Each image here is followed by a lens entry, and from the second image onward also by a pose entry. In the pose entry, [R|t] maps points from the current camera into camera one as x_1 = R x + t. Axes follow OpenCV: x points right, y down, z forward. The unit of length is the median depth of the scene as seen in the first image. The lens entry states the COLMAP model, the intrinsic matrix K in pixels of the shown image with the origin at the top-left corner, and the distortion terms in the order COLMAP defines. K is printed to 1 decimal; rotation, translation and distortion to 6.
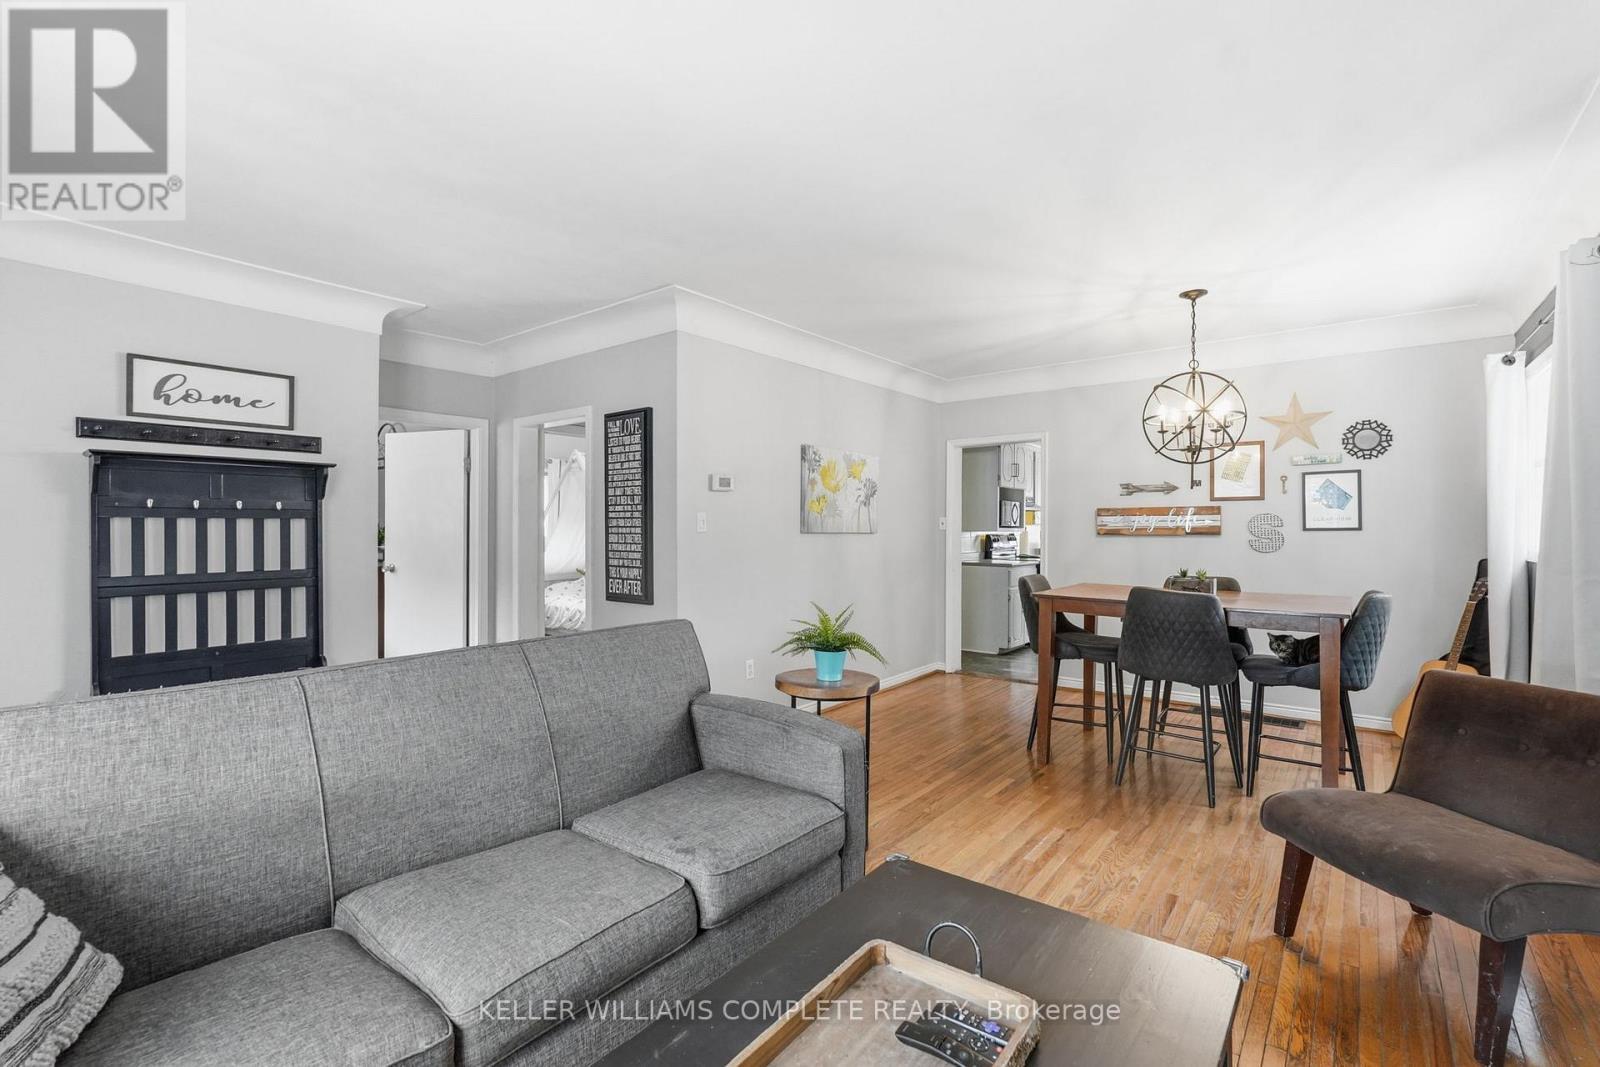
lens RADIAL K [[708.2, 0, 802.1], [0, 708.2, 530.2], [0, 0, 1]] dist [-0.000841, 0.001190]
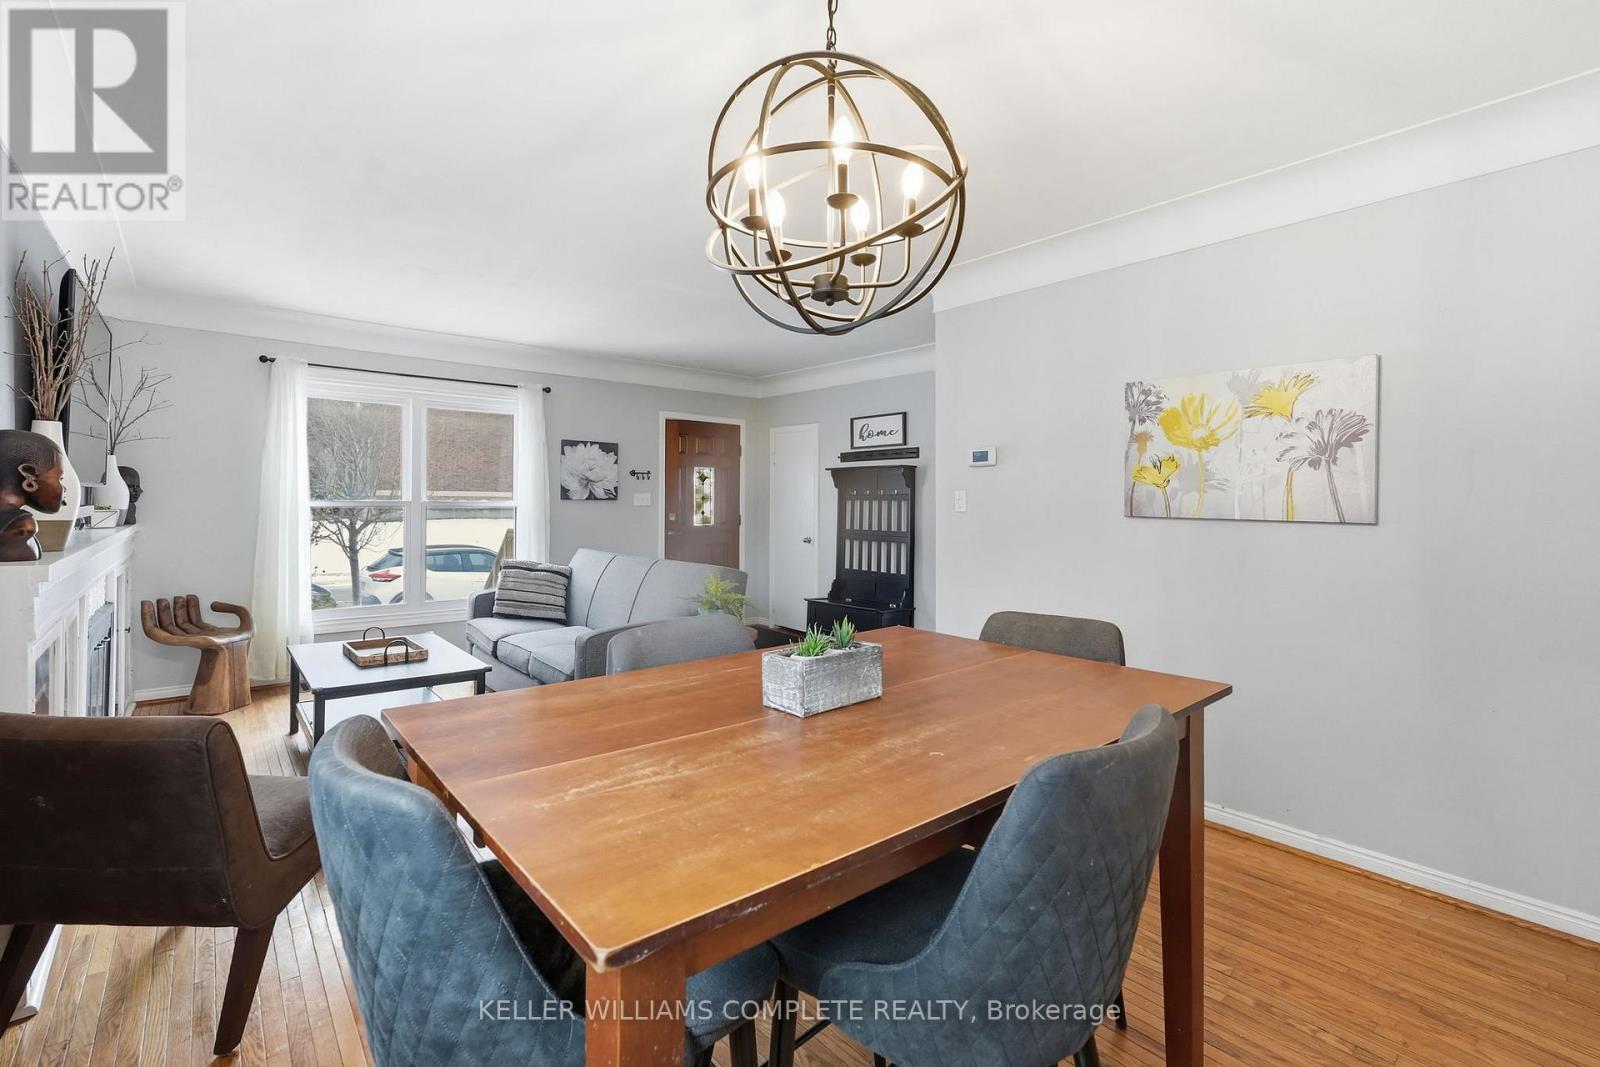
lens RADIAL K [[708.2, 0, 802.1], [0, 708.2, 530.2], [0, 0, 1]] dist [-0.000841, 0.001190]
pose [[-0.171758, 0.034737, -0.984527, 0.906985], [-0.014034, 0.999190, 0.037703, -0.005591], [0.985039, 0.020293, -0.171131, 1.040468]]
